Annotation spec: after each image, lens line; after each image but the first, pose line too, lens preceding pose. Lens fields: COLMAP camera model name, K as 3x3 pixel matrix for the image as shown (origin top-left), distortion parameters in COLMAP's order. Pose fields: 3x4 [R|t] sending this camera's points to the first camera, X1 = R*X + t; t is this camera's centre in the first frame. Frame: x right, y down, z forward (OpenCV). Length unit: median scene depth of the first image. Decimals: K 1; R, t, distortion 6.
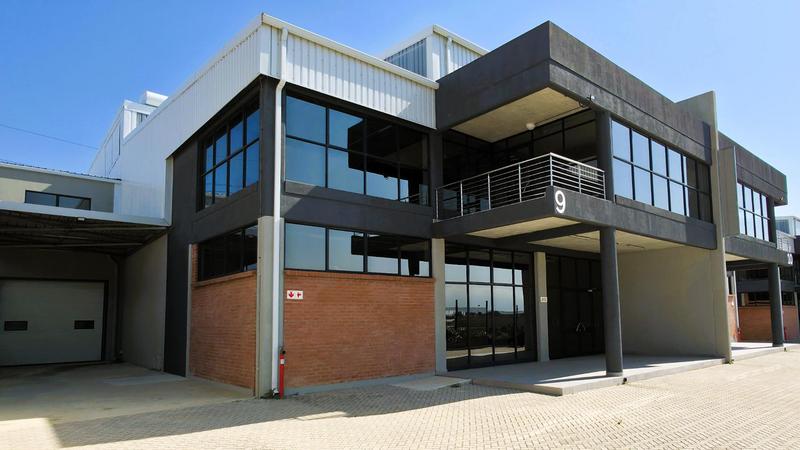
lens RADIAL K [[503.8, 0, 454.1], [0, 503.8, 278.9], [0, 0, 1]] dist [0.001682, -0.004134]
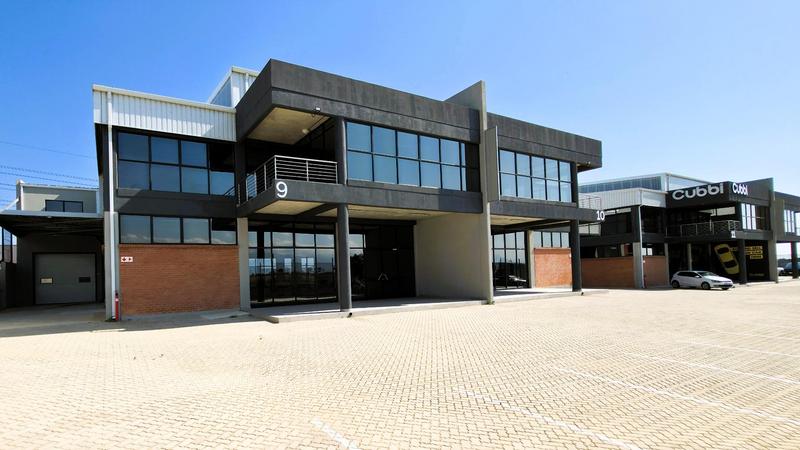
lens RADIAL K [[397.0, 0, 343.8], [0, 397.0, 272.6], [0, 0, 1]] dist [0.003962, -0.001080]
pose [[0.966204, -0.015954, -0.257283, 0.550487], [0.035772, 0.996724, 0.072531, 0.004963], [0.255283, -0.079283, 0.963610, -0.047226]]
